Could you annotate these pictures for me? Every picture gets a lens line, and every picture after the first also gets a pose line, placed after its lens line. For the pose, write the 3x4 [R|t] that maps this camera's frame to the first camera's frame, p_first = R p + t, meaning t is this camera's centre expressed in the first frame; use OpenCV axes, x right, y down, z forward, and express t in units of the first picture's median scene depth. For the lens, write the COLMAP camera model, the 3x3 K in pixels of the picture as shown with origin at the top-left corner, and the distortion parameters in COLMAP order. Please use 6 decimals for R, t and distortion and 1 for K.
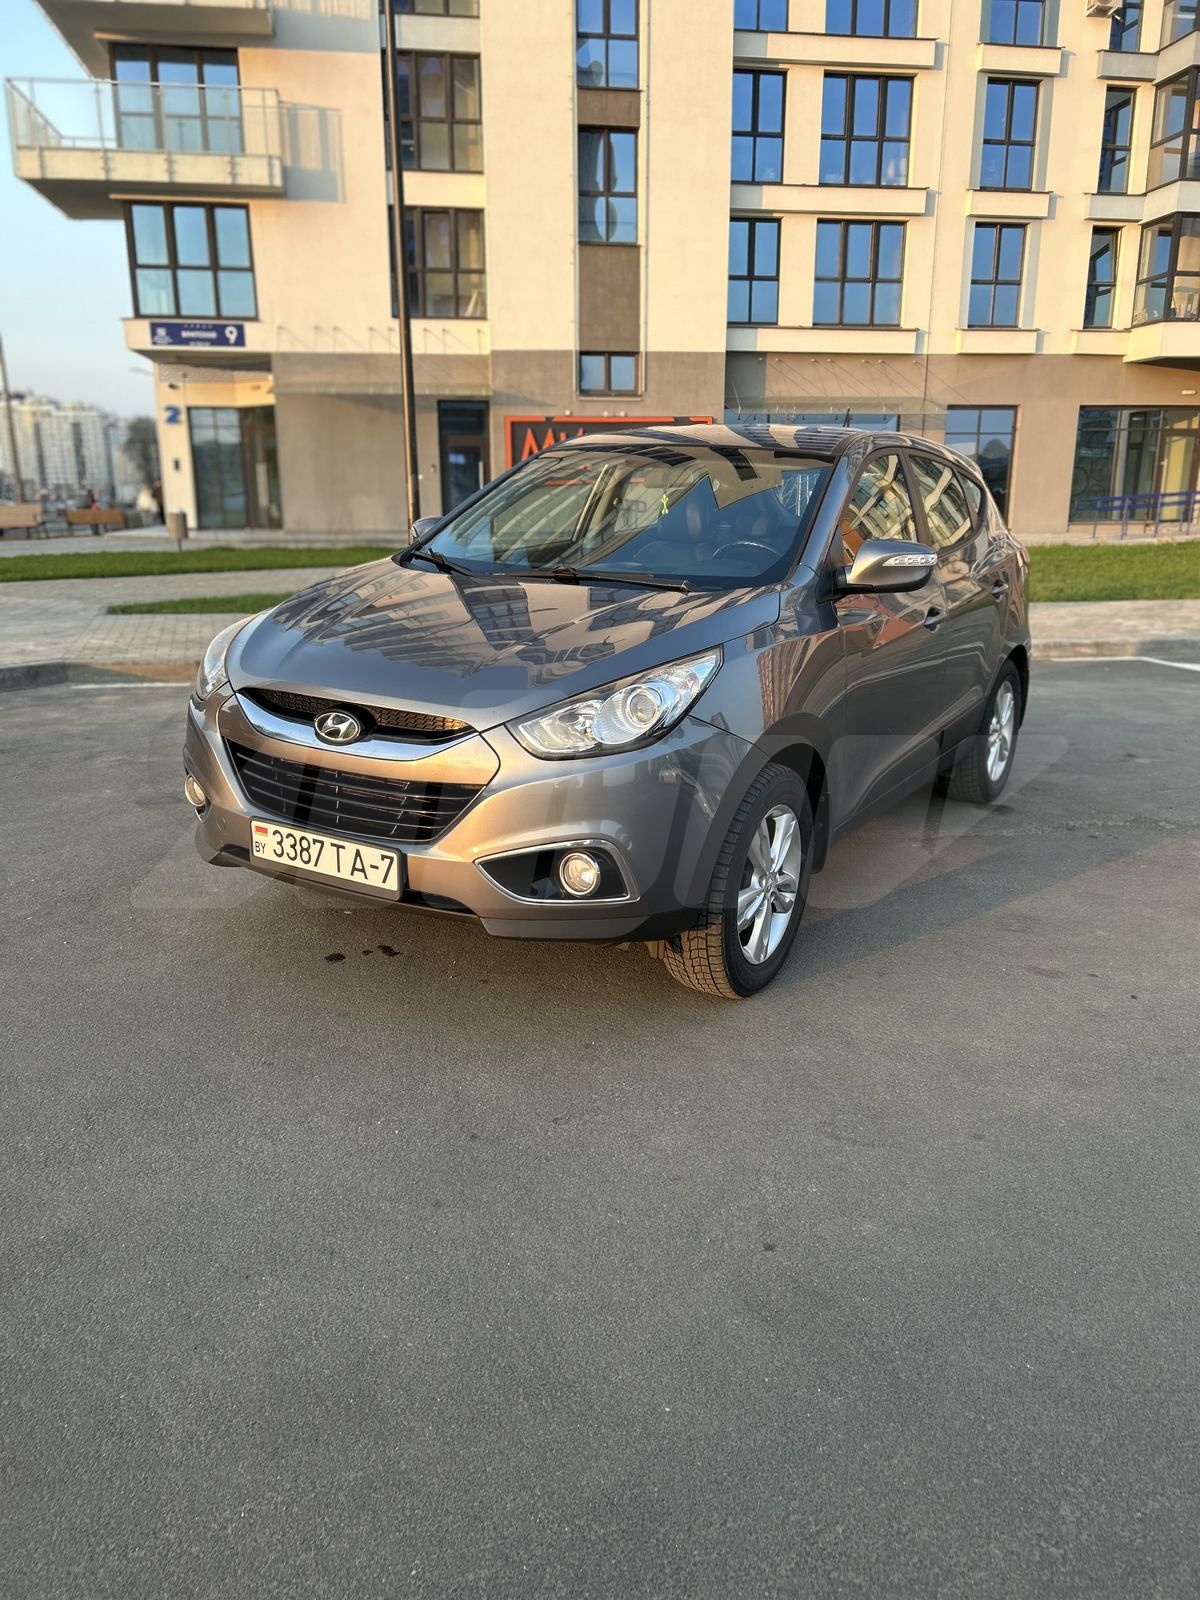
lens RADIAL K [[1204.4, 0, 595.0], [0, 1204.4, 813.0], [0, 0, 1]] dist [0.053565, -0.057616]
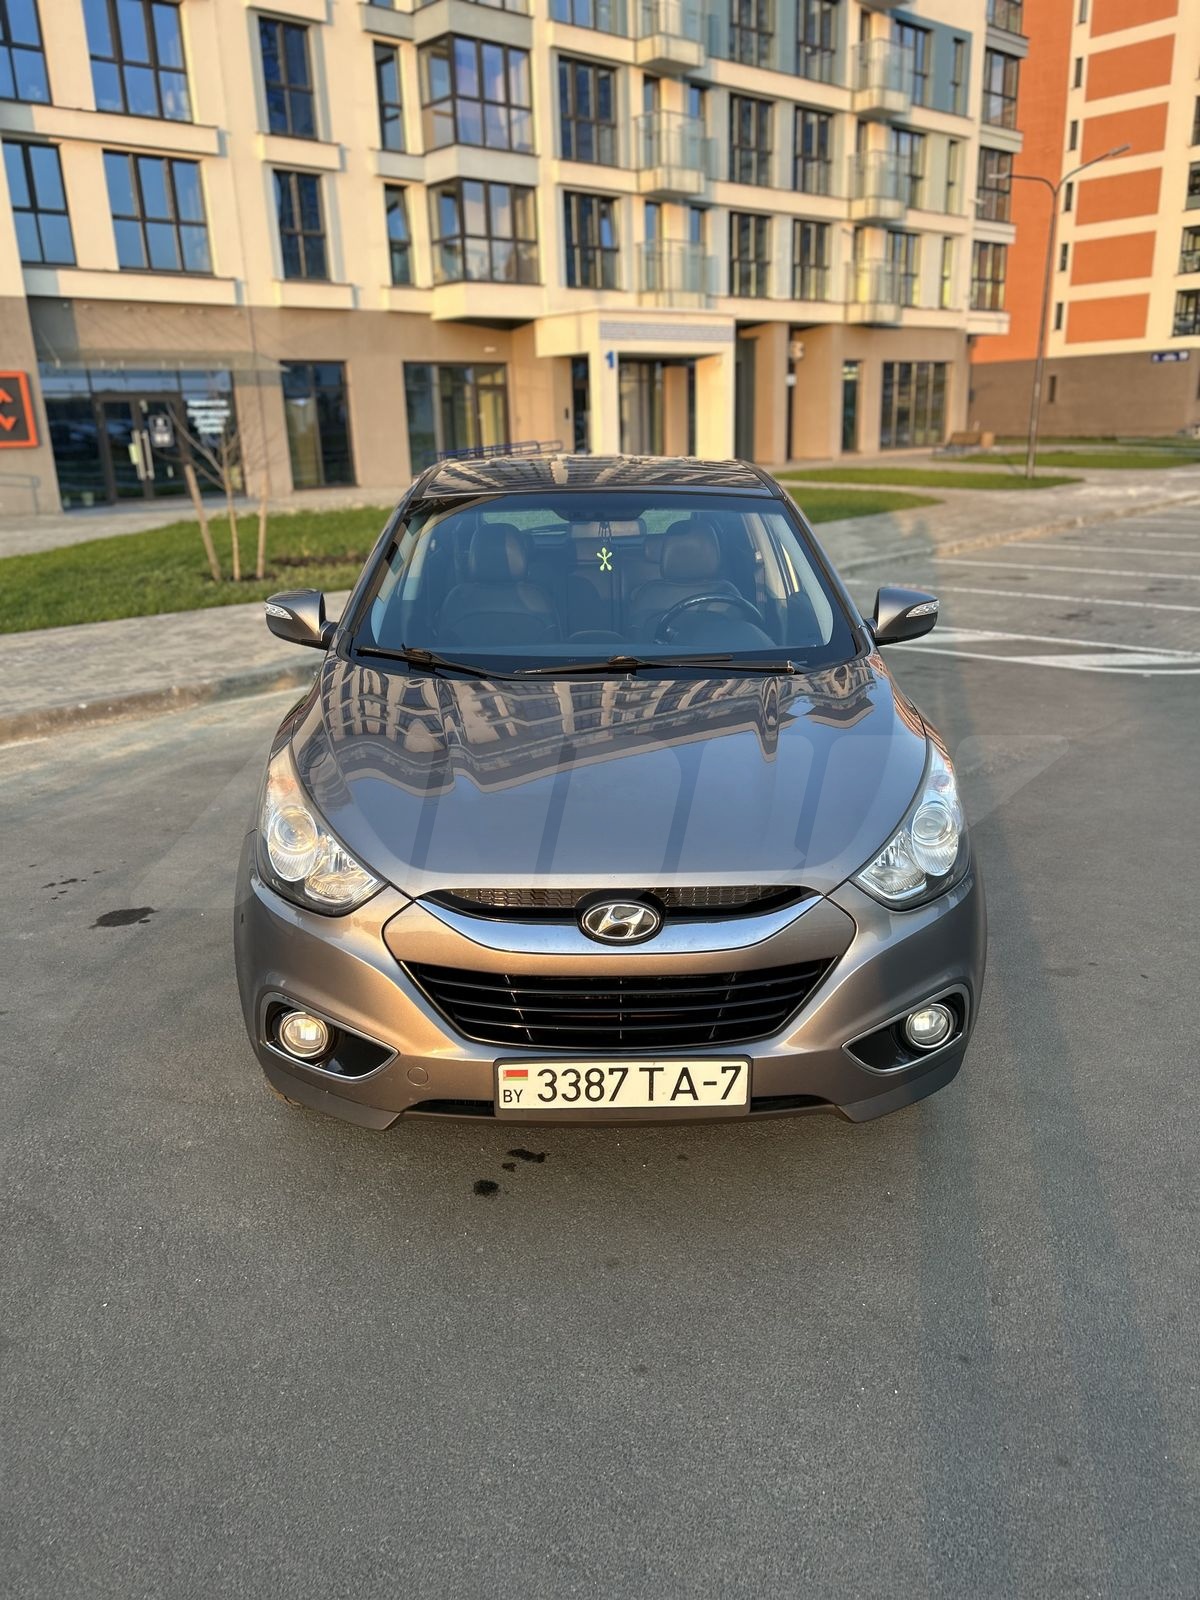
lens RADIAL K [[1204.4, 0, 602.7], [0, 1204.4, 823.9], [0, 0, 1]] dist [0.053565, -0.057616]
pose [[0.833241, -0.195536, 0.517180, -0.075552], [0.168967, 0.980682, 0.098552, -0.026115], [-0.526460, 0.005269, 0.850184, 0.042505]]
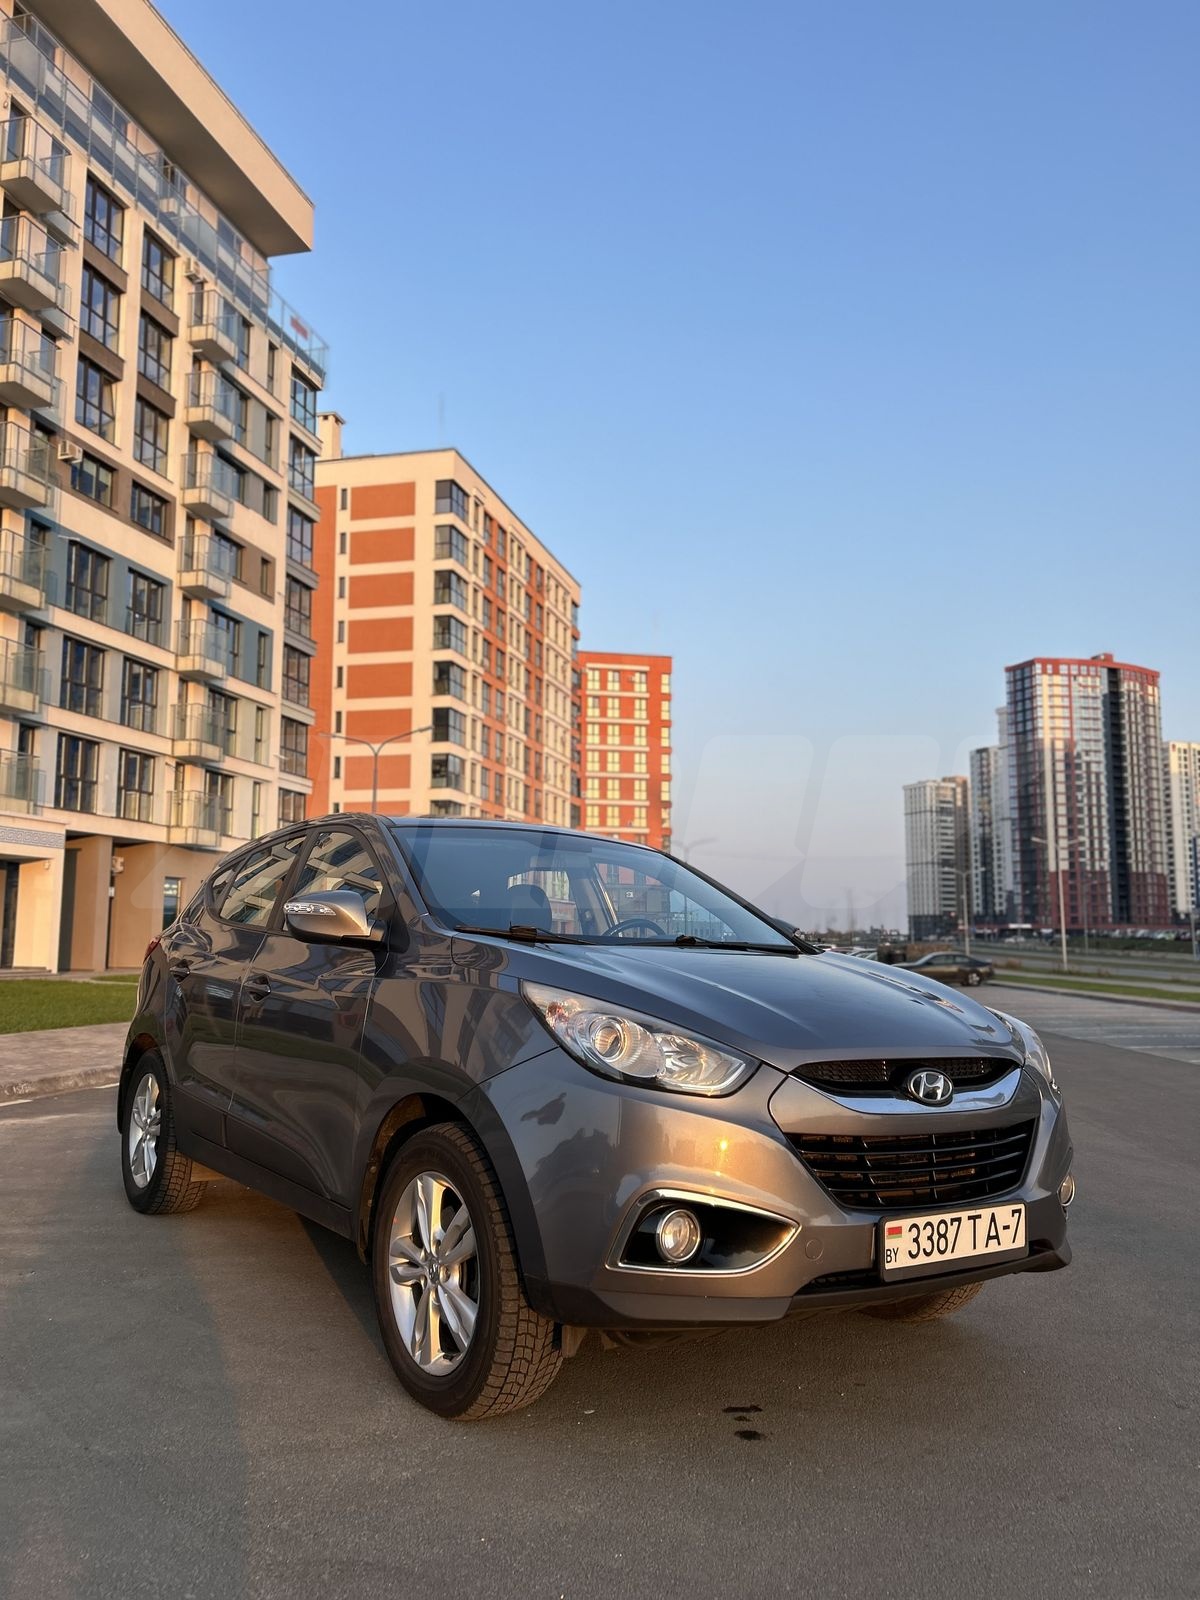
lens RADIAL K [[1204.4, 0, 606.4], [0, 1204.4, 805.1], [0, 0, 1]] dist [0.053565, -0.057616]
pose [[0.385011, 0.112596, 0.916018, -0.146559], [0.230840, 0.949233, -0.213703, -0.016701], [-0.893577, 0.293732, 0.339474, 0.103767]]
